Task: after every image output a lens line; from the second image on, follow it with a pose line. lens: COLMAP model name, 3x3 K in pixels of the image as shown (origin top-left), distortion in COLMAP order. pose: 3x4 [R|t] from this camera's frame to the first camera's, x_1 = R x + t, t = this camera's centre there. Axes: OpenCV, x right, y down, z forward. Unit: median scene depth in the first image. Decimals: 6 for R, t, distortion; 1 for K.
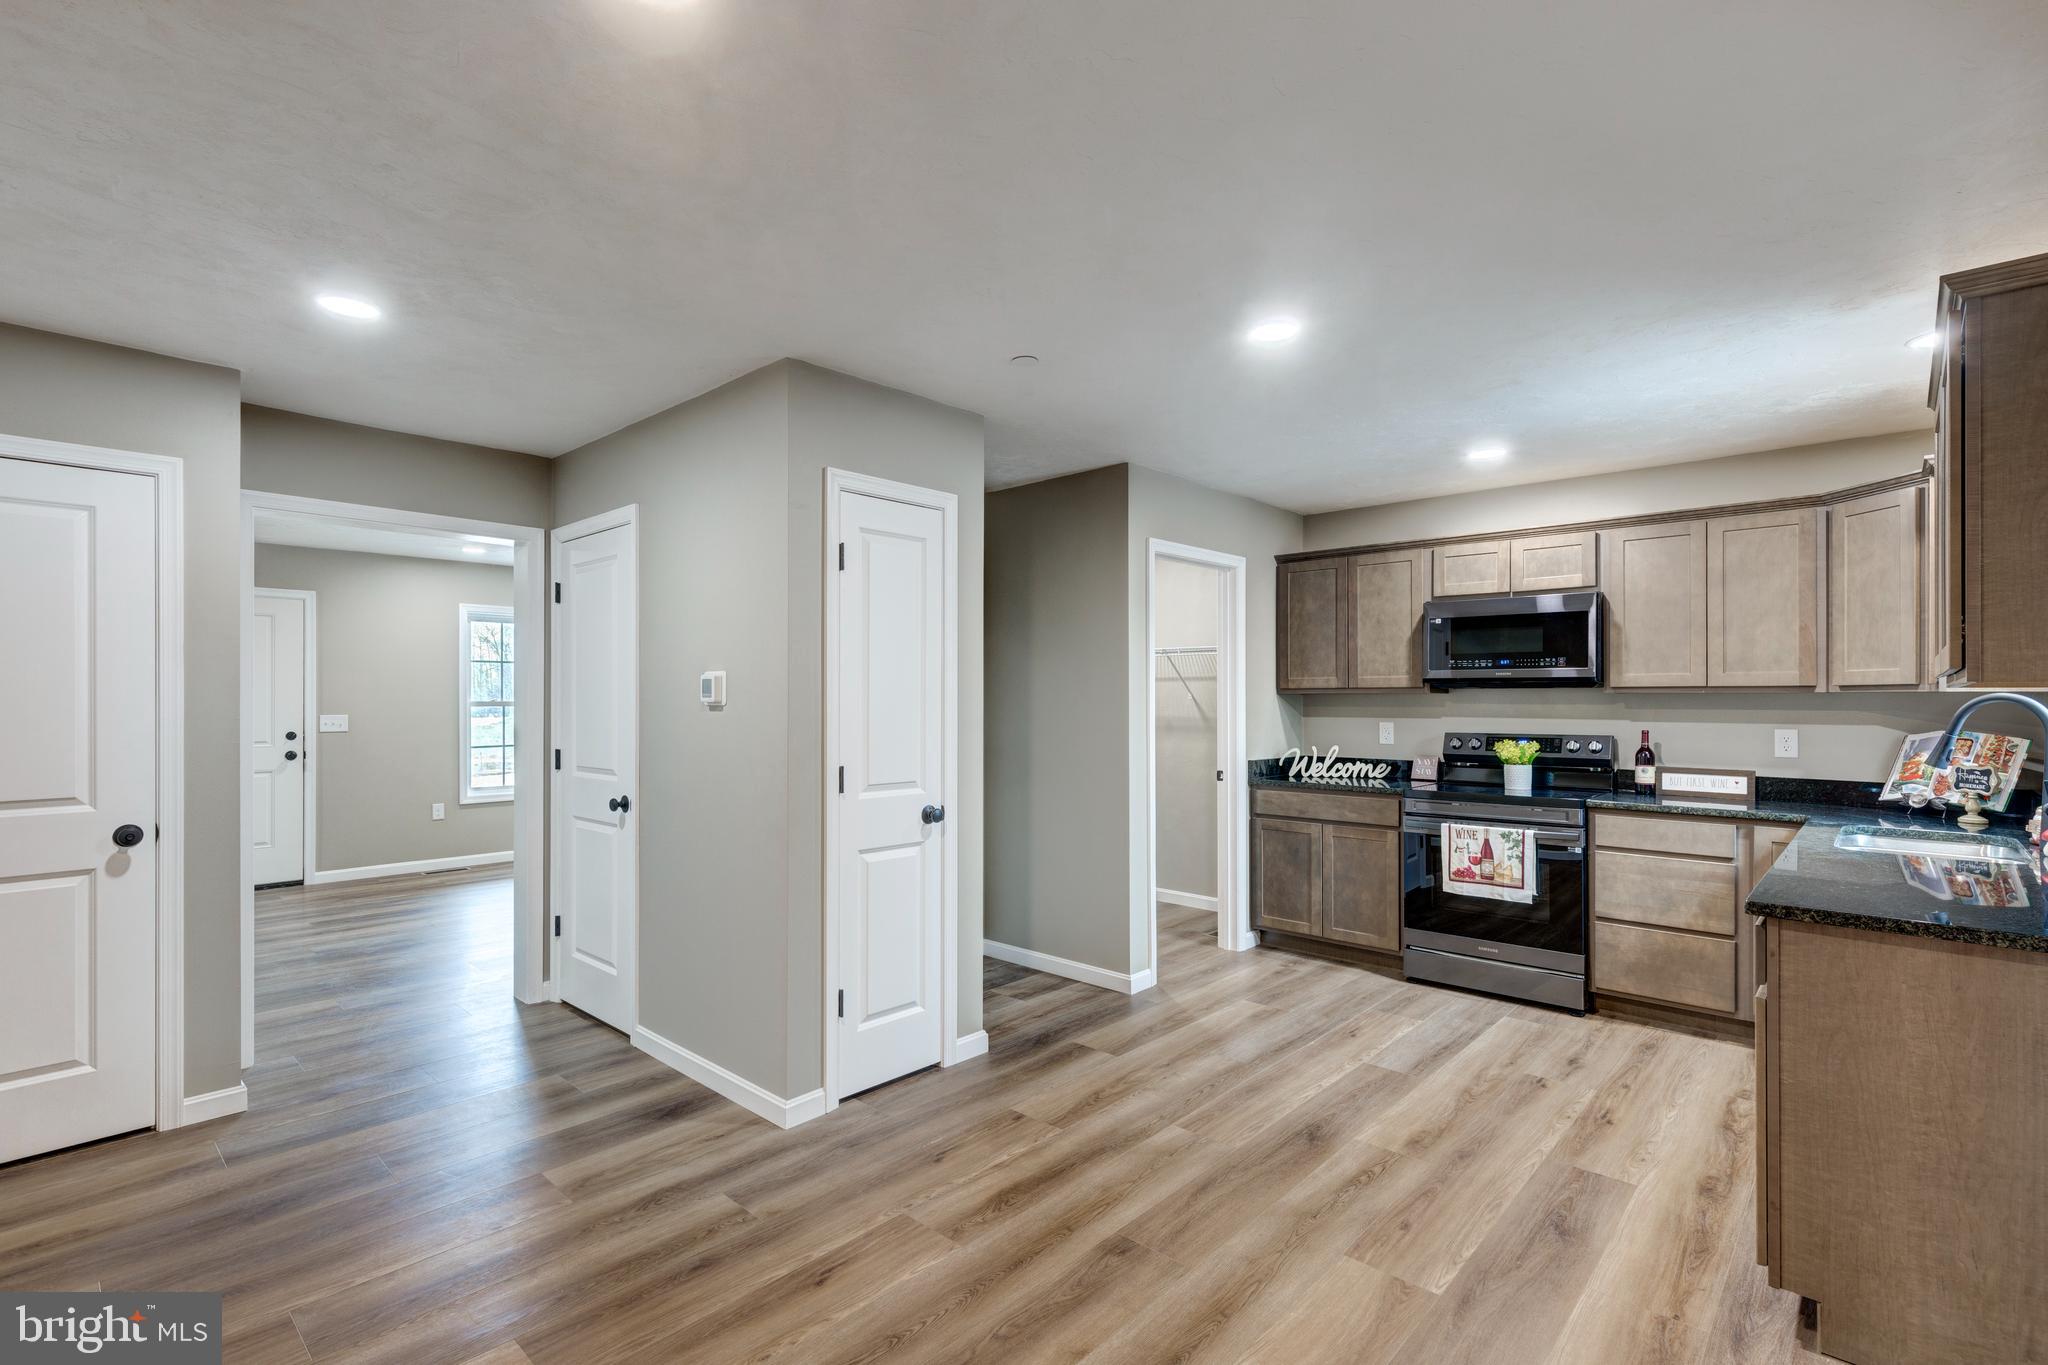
lens RADIAL K [[946.9, 0, 992.9], [0, 946.9, 698.9], [0, 0, 1]] dist [0.004130, 0.000070]
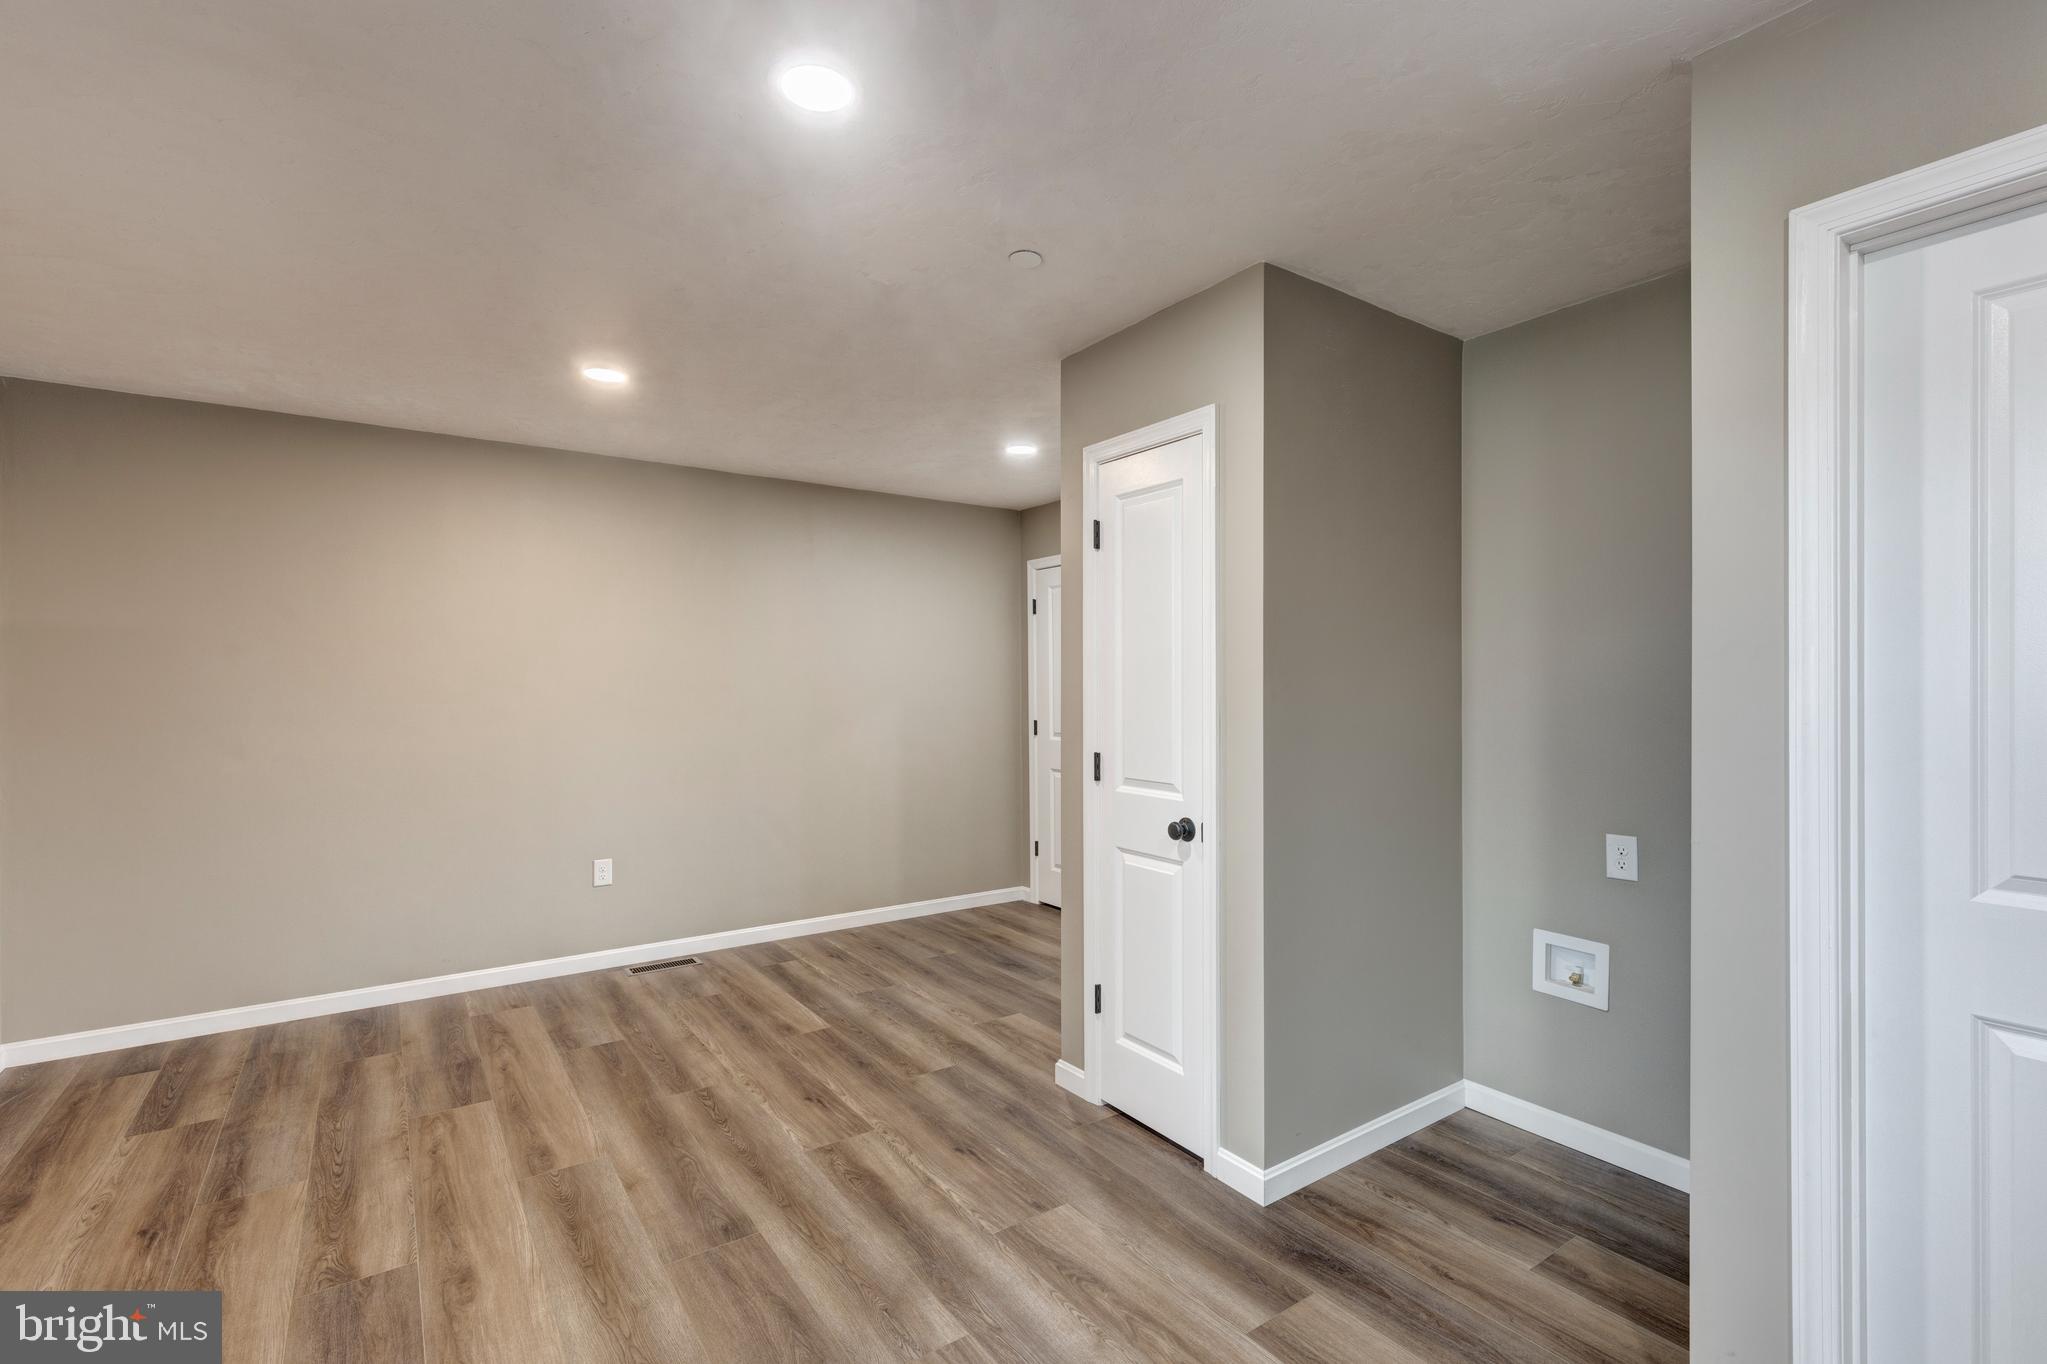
lens RADIAL K [[946.4, 0, 1060.7], [0, 946.4, 683.5], [0, 0, 1]] dist [0.004130, 0.000070]
pose [[-0.182296, 0.004420, -0.983234, 0.663884], [0.003554, 0.999986, 0.003836, -0.001642], [0.983237, -0.002795, -0.182309, 0.958740]]
